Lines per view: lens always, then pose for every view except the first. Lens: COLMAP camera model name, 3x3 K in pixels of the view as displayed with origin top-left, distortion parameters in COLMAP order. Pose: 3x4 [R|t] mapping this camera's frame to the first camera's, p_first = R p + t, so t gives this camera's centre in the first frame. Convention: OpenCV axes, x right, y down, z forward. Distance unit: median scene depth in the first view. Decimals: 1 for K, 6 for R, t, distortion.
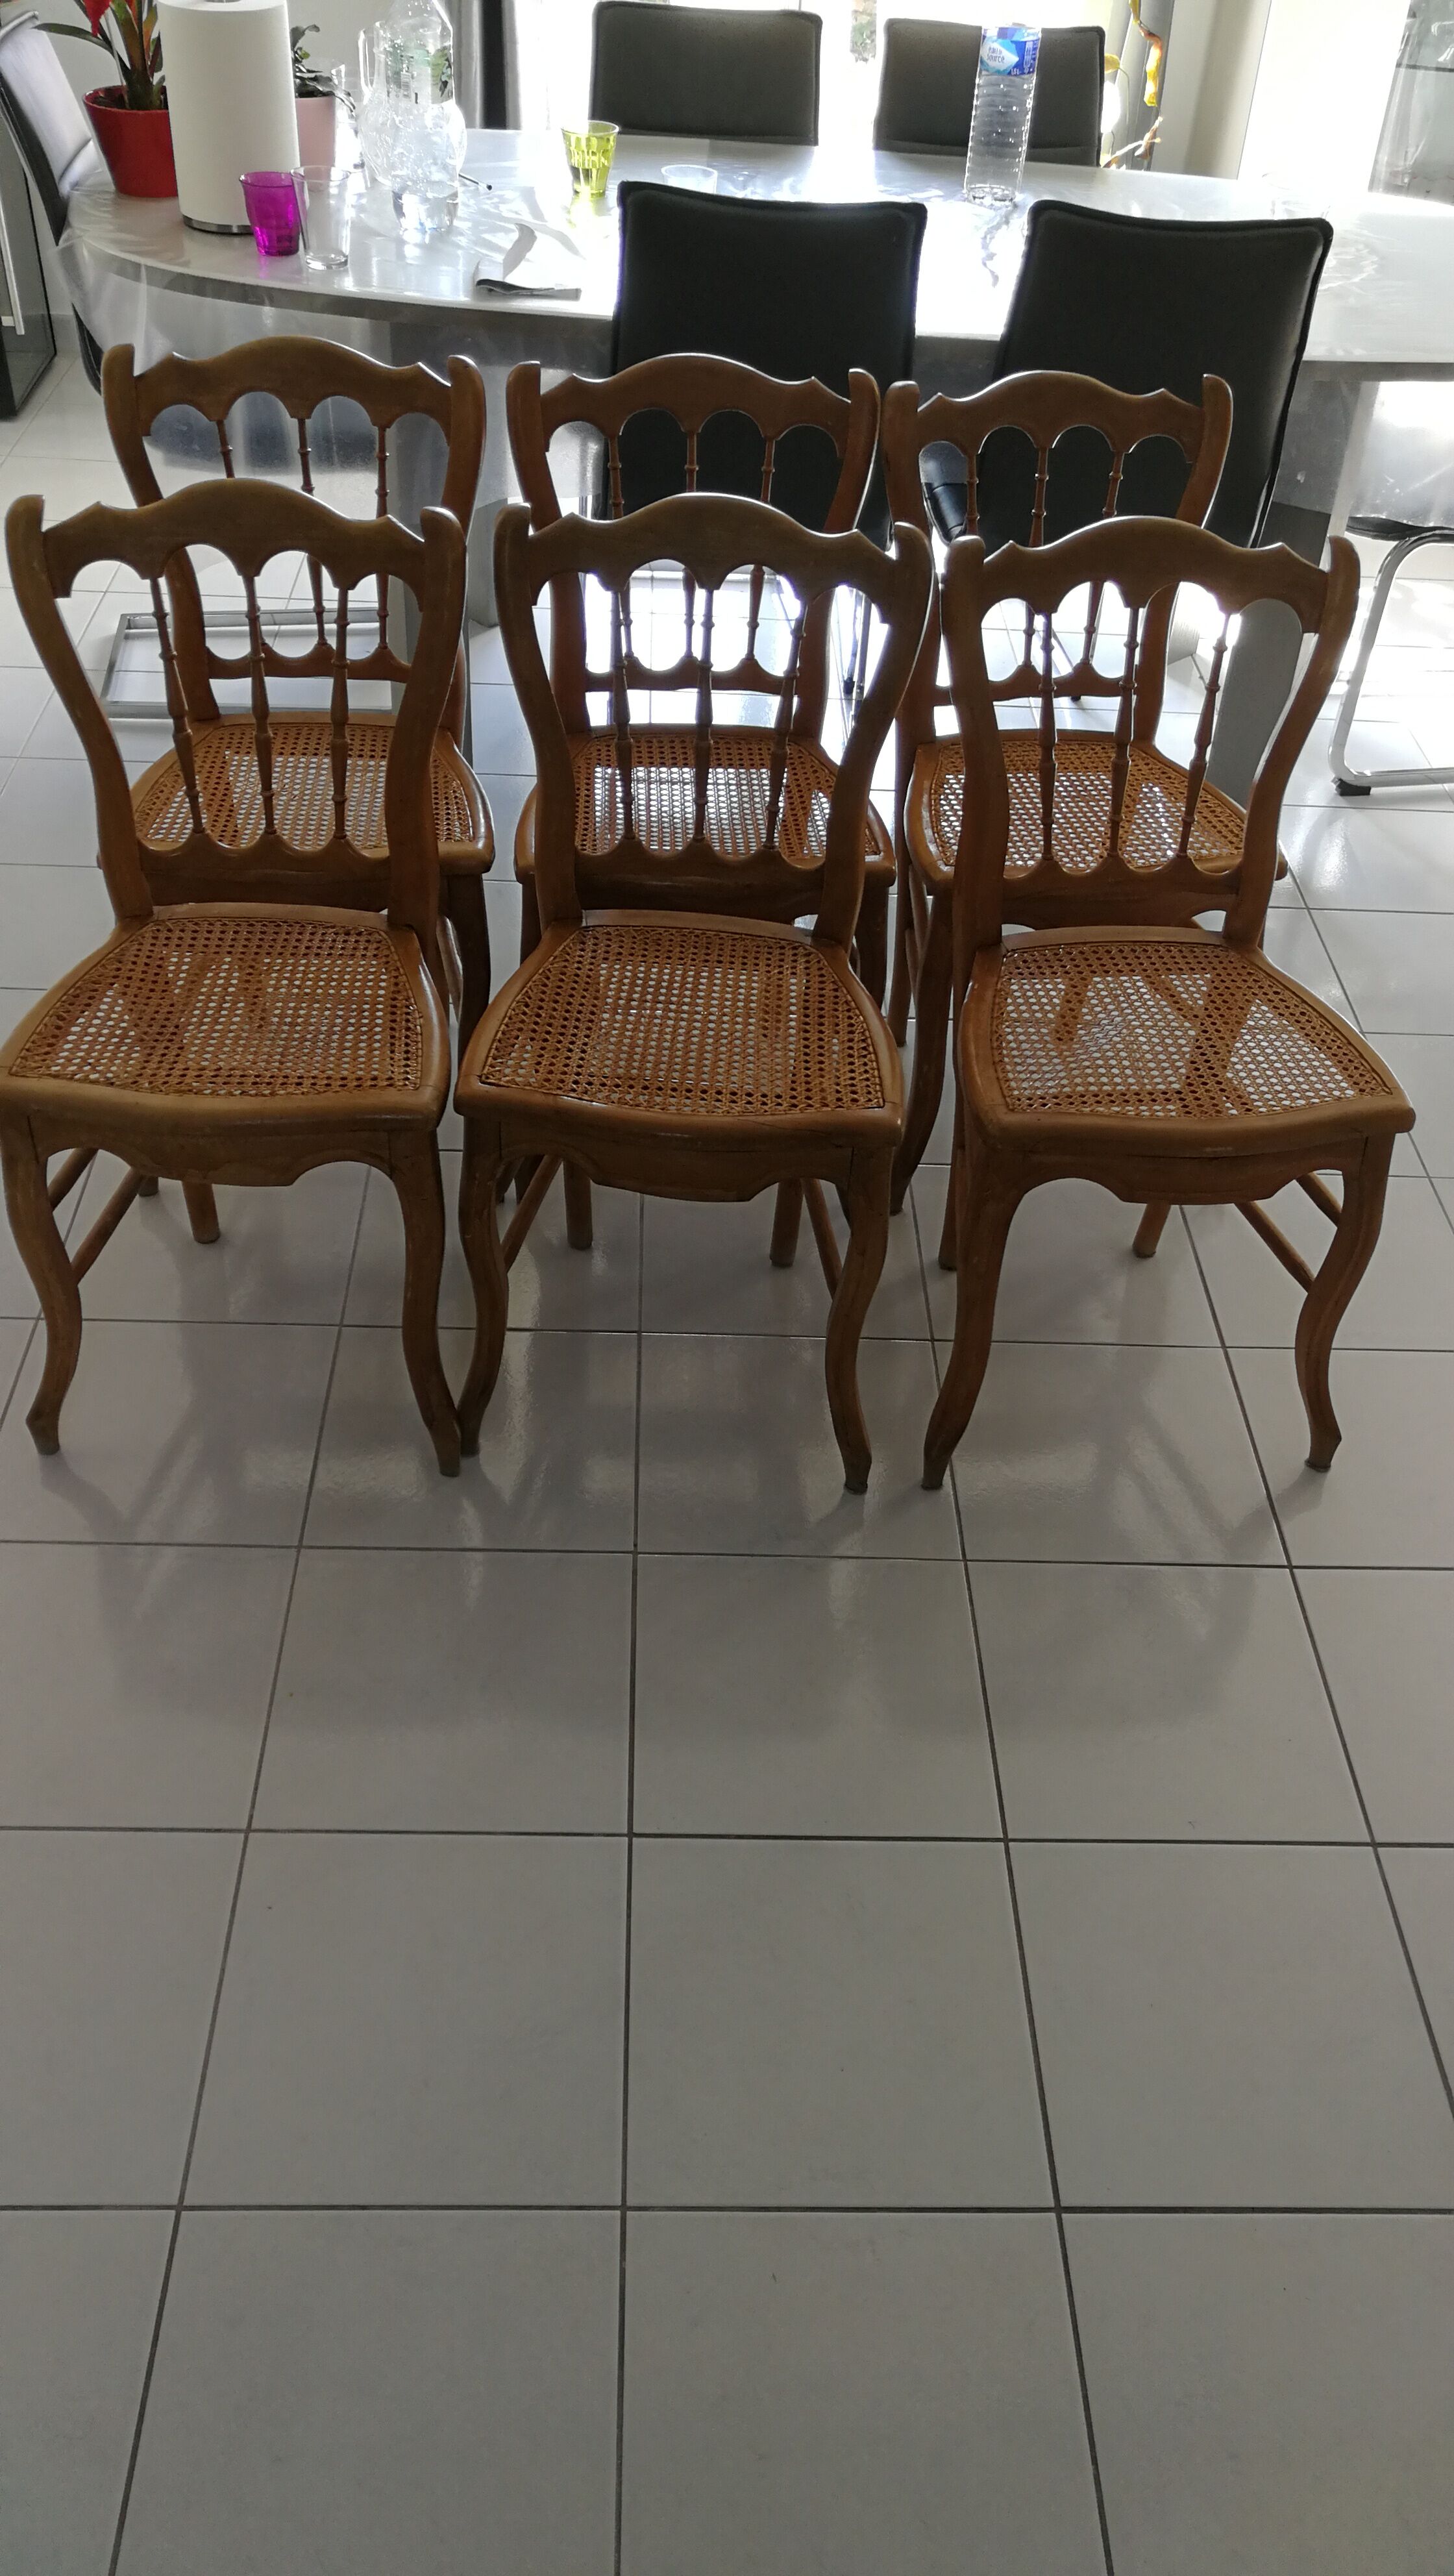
lens RADIAL K [[2092.9, 0, 728.0], [0, 2092.9, 1291.4], [0, 0, 1]] dist [-0.012980, 0.032340]
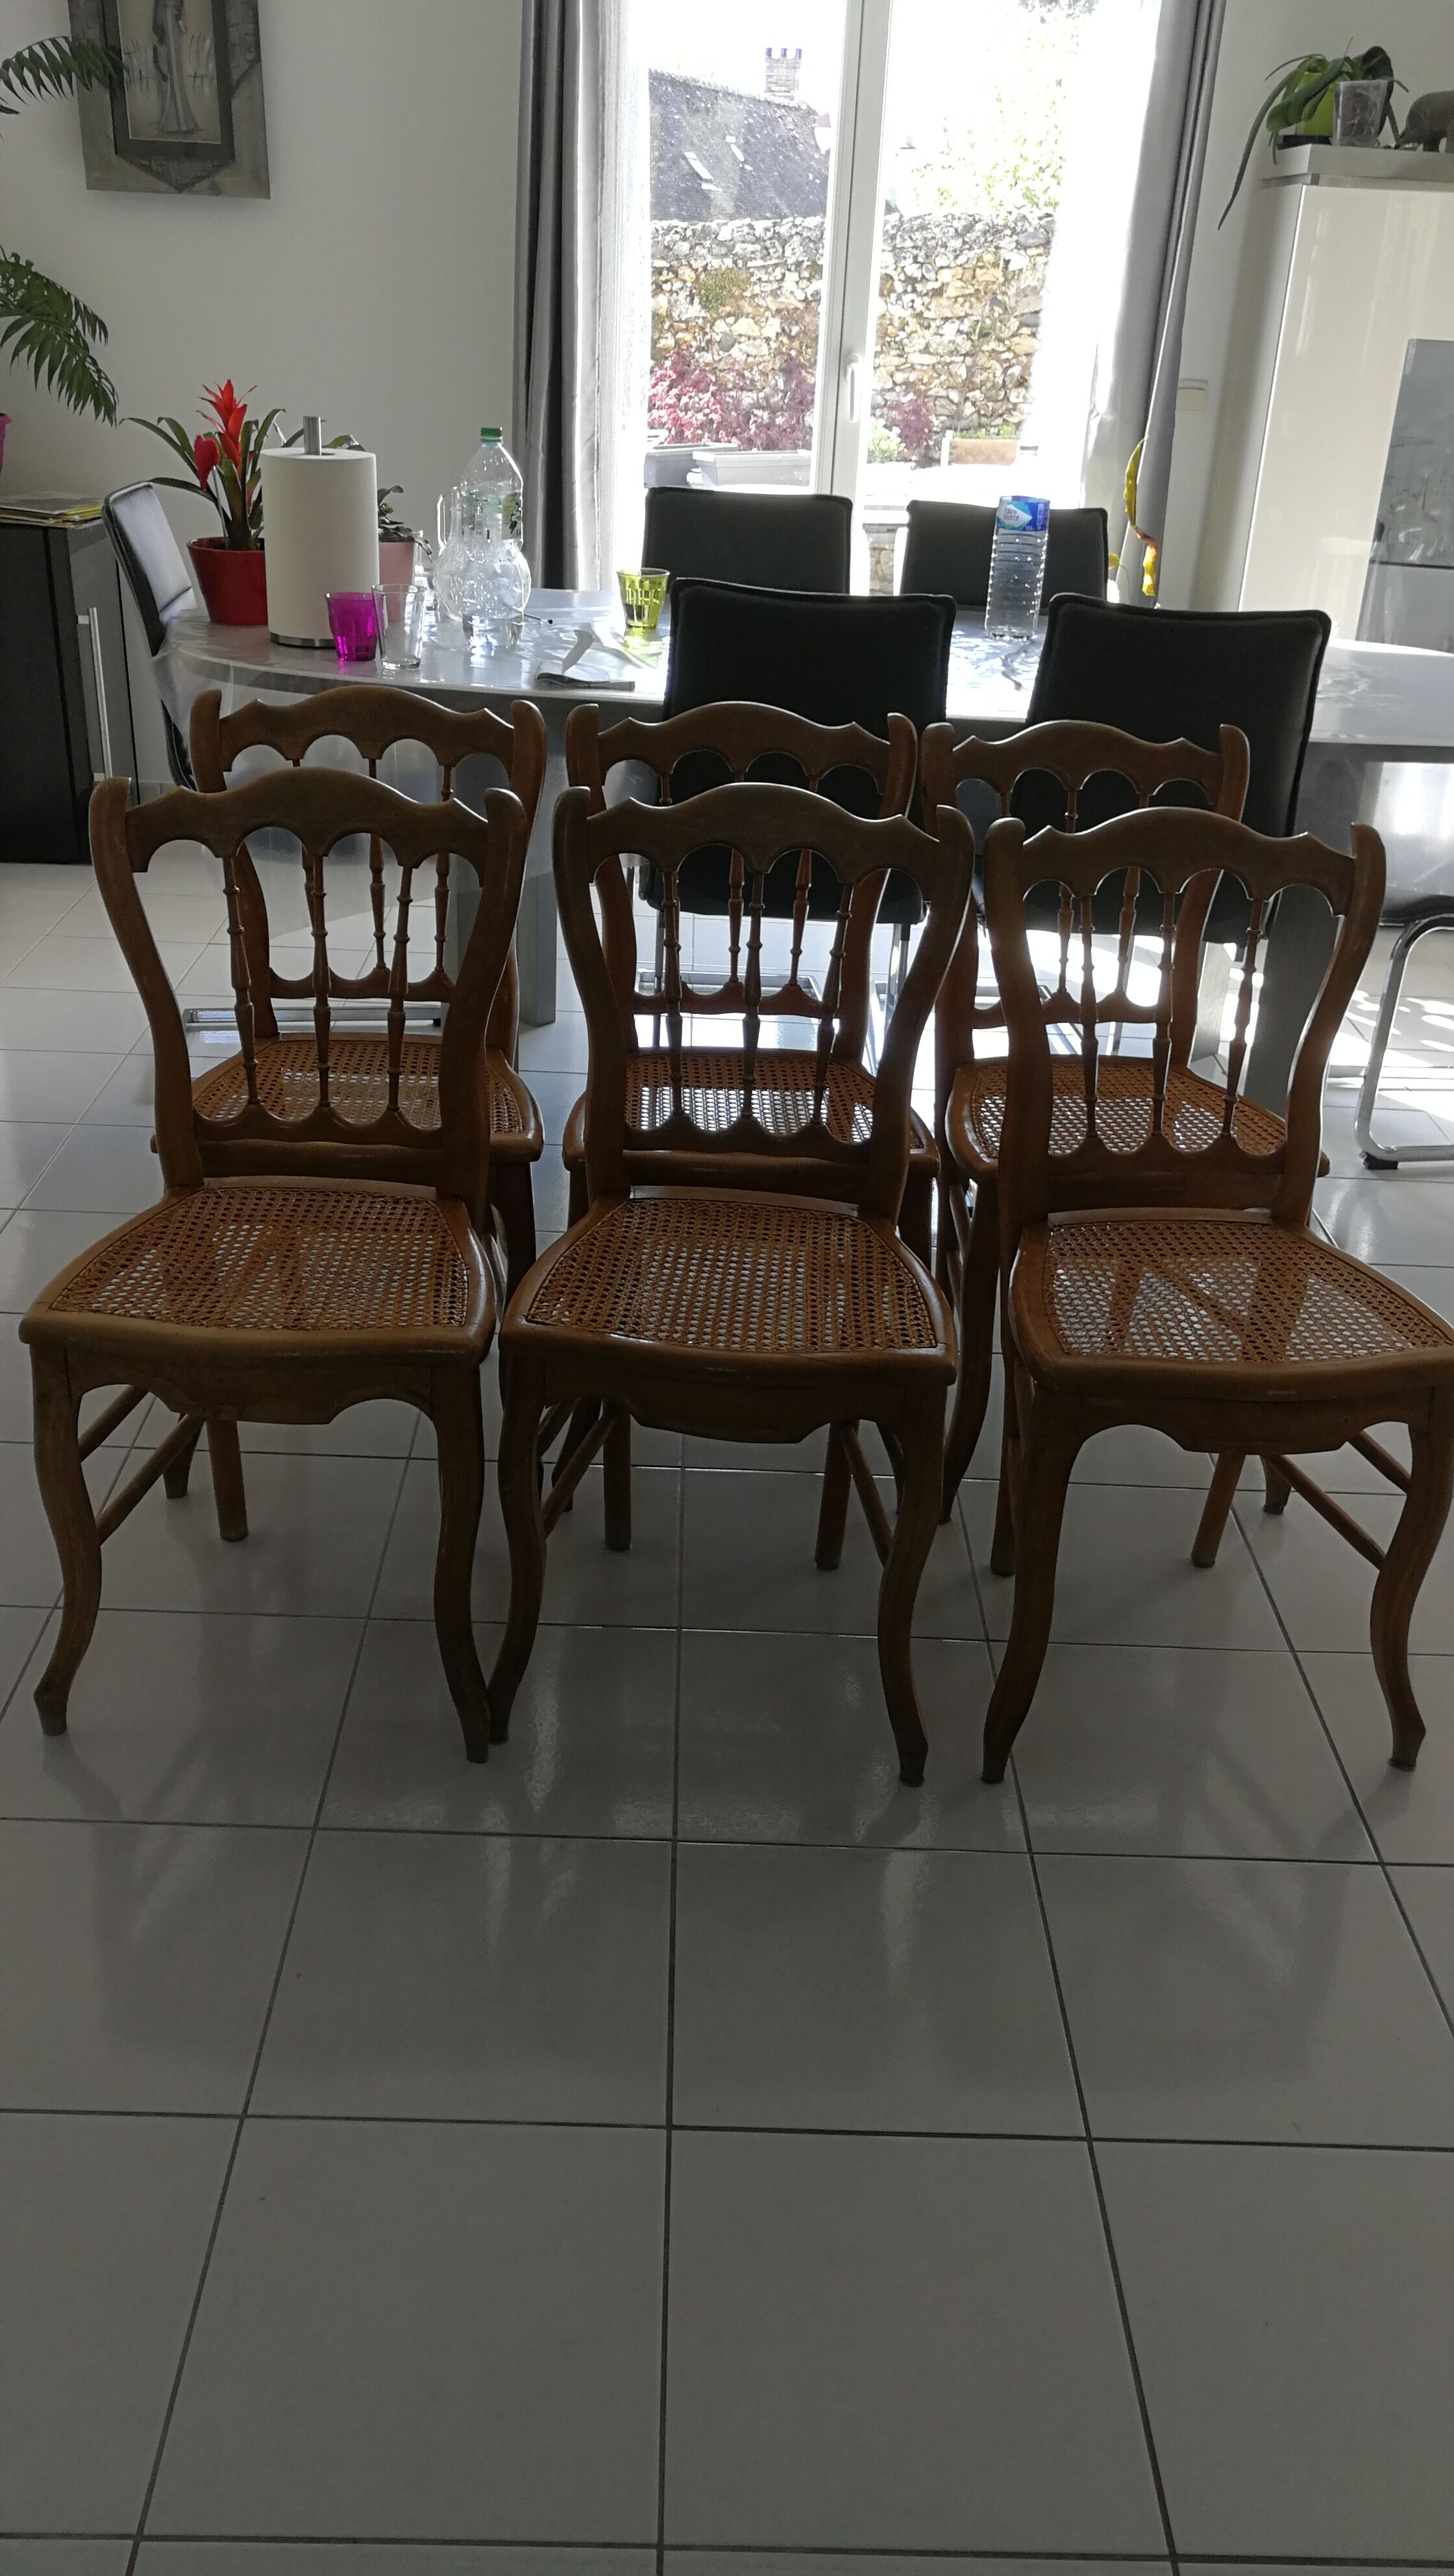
lens RADIAL K [[2092.9, 0, 728.9], [0, 2092.9, 1307.2], [0, 0, 1]] dist [-0.012980, 0.032340]
pose [[0.999942, 0.004079, -0.009994, -0.011237], [-0.006419, 0.969063, -0.246732, 0.115956], [0.008678, 0.246781, 0.969032, 0.038925]]
